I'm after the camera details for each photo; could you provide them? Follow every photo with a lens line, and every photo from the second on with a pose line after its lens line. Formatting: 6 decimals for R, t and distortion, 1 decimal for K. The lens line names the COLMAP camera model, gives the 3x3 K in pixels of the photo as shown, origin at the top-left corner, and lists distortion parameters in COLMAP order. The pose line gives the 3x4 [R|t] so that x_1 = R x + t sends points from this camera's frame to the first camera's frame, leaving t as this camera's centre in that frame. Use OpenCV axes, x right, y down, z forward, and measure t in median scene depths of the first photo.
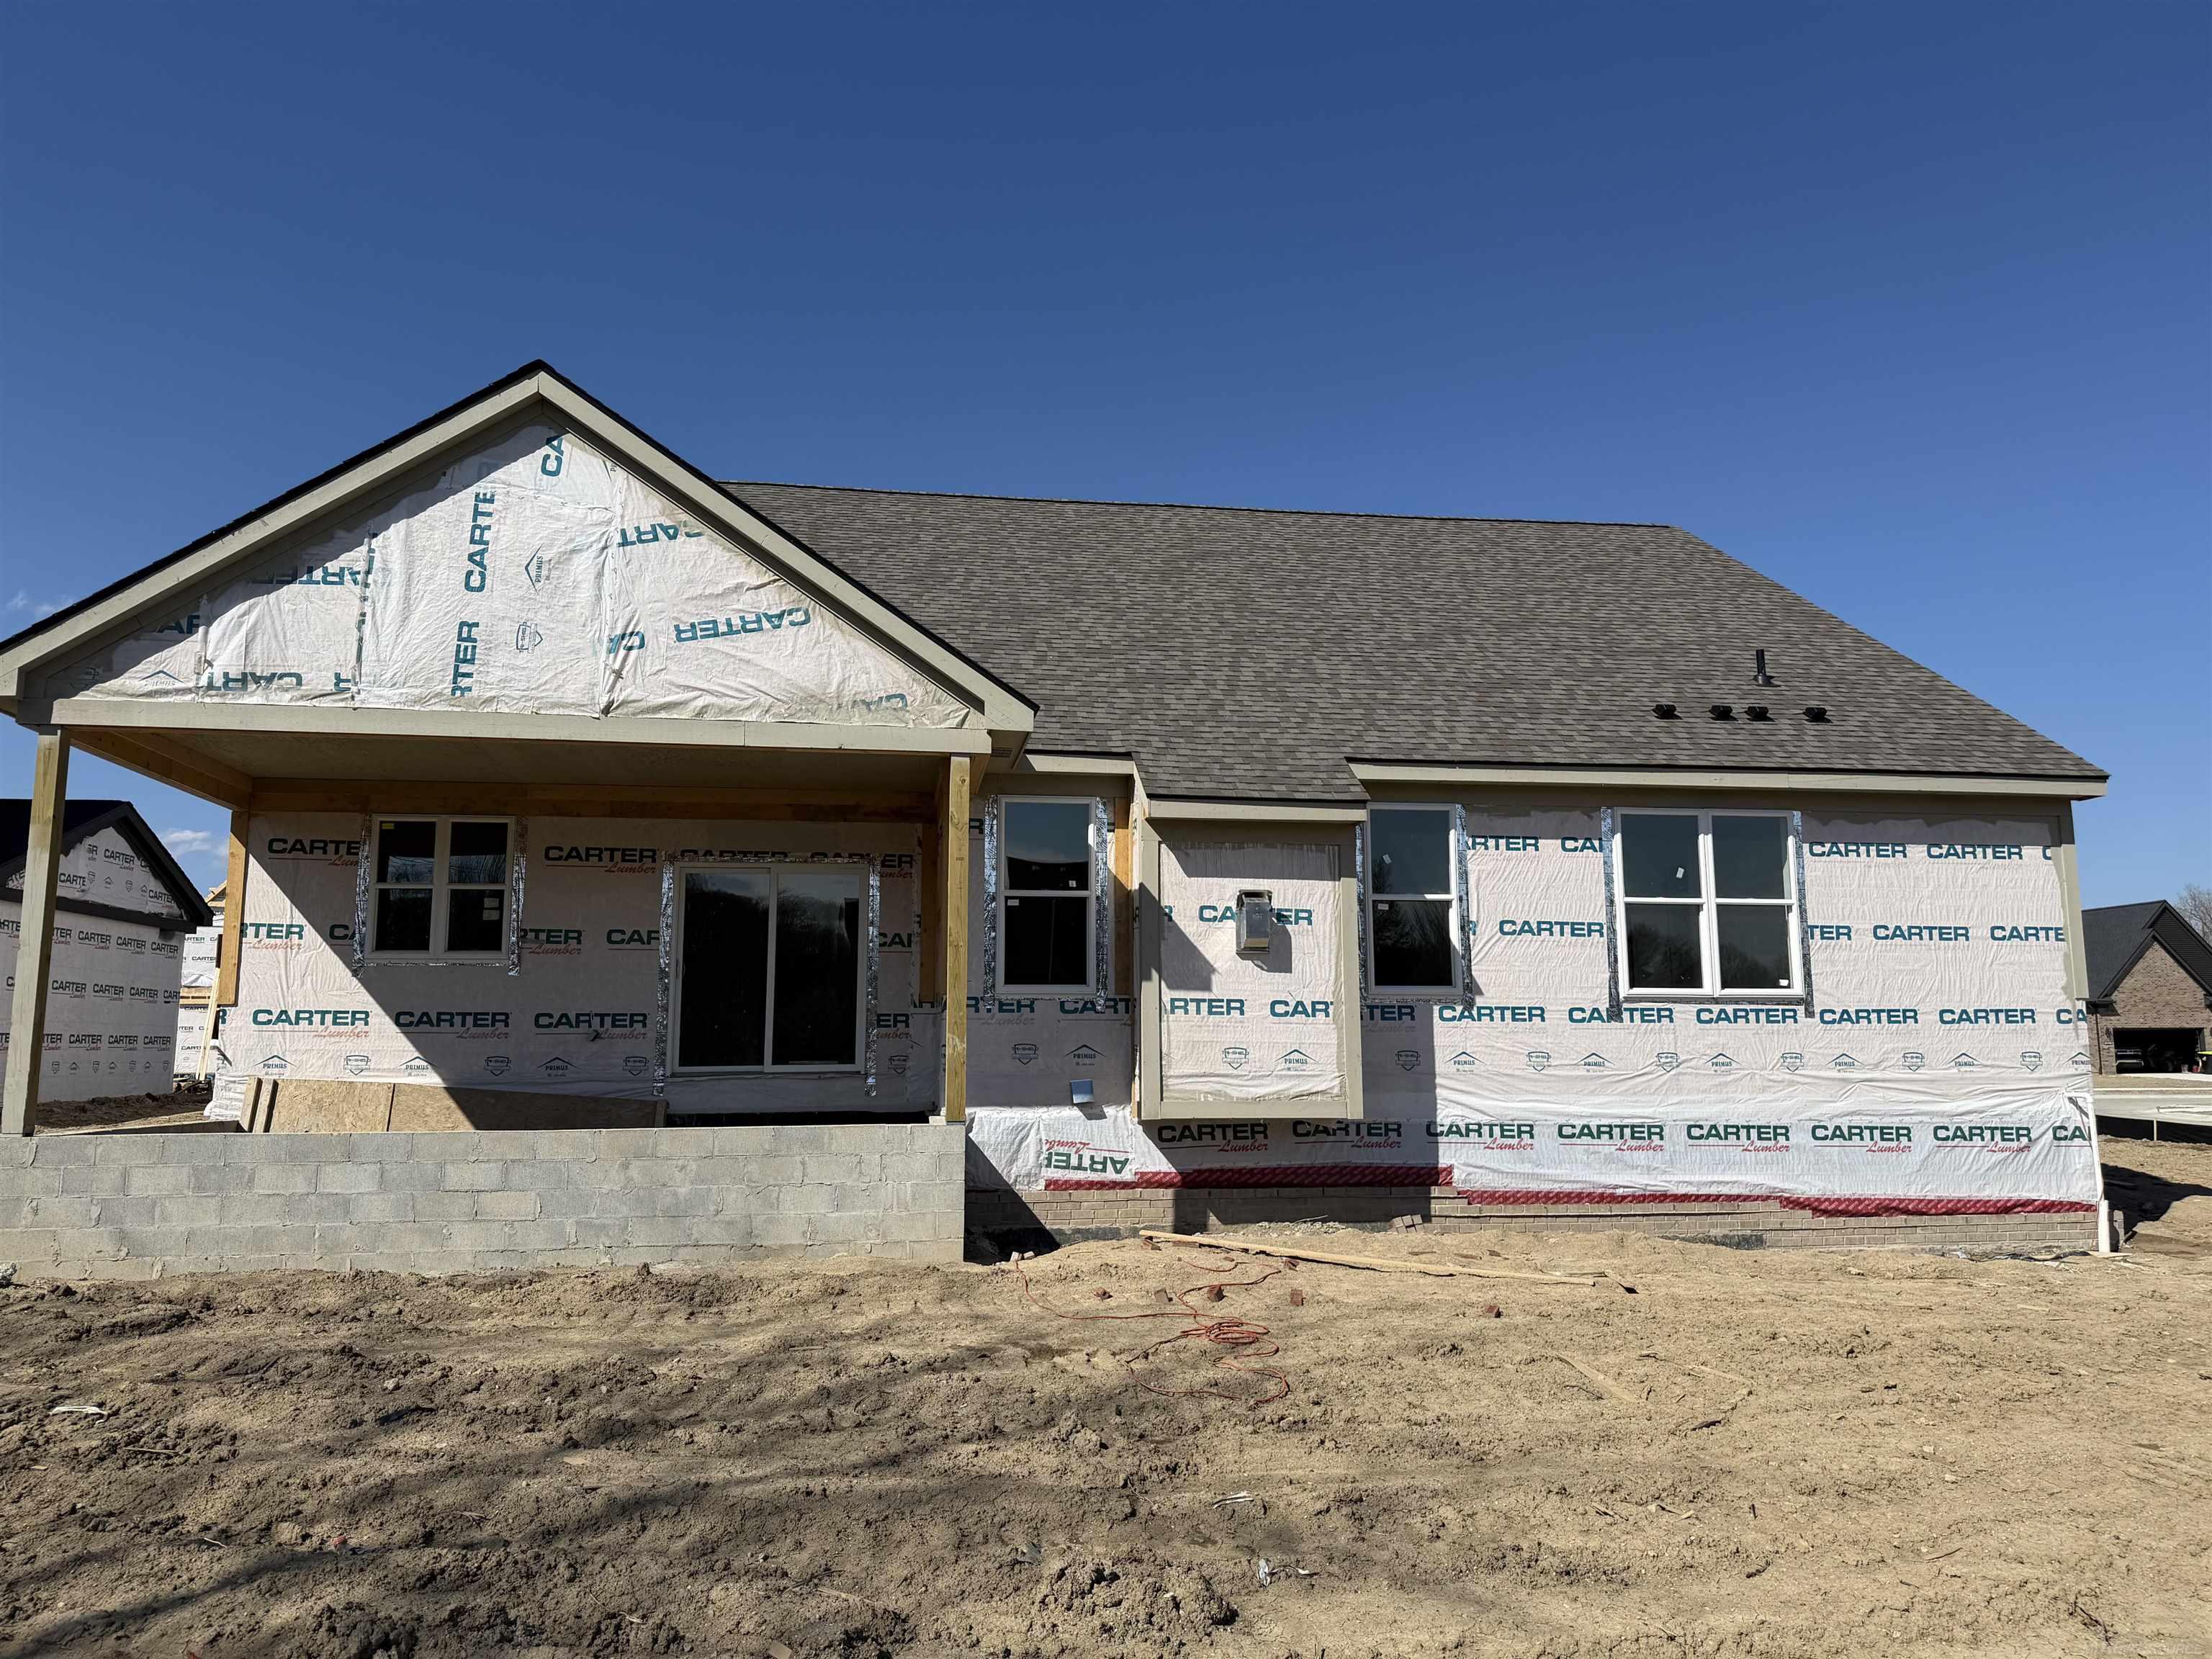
lens RADIAL K [[1552.3, 0, 1106.0], [0, 1552.3, 829.5], [0, 0, 1]] dist [0.095760, -0.128319]
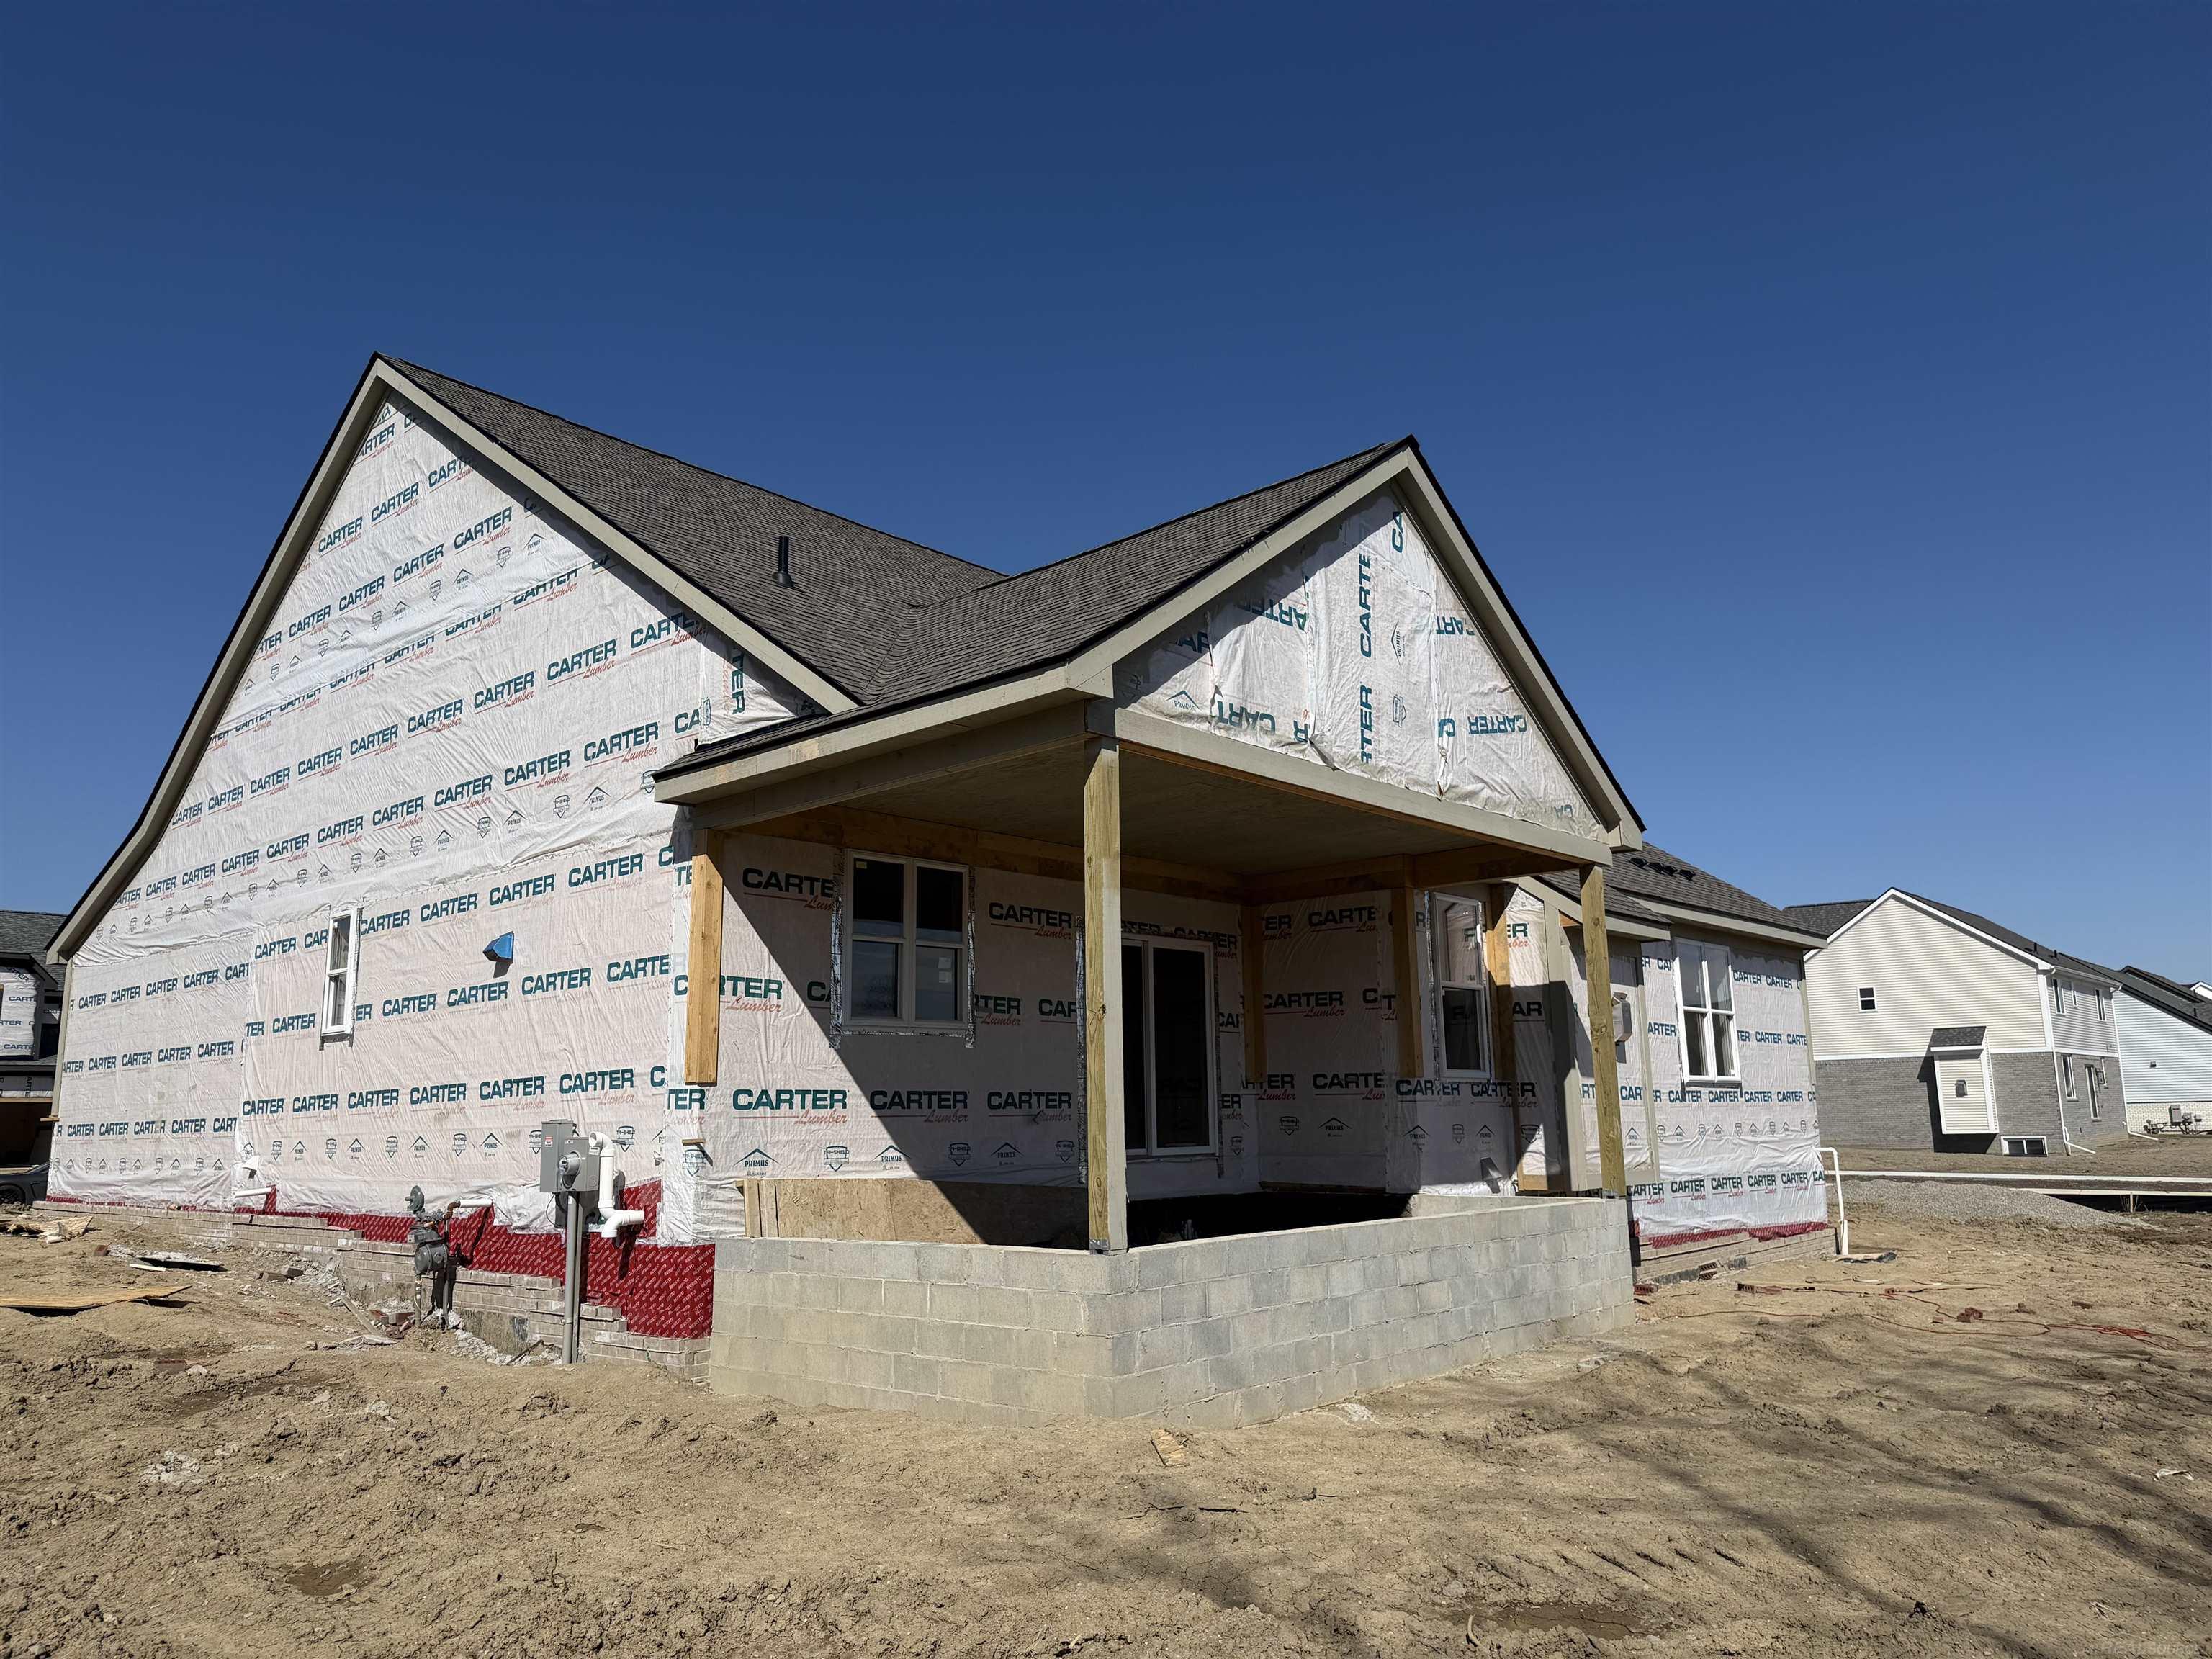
lens RADIAL K [[1530.3, 0, 1106.0], [0, 1530.3, 829.5], [0, 0, 1]] dist [0.194316, -0.371096]
pose [[0.757926, 0.107726, 0.643384, -1.106021], [-0.075714, 0.994132, -0.077260, 0.040293], [-0.647932, 0.009844, 0.761635, 0.374203]]
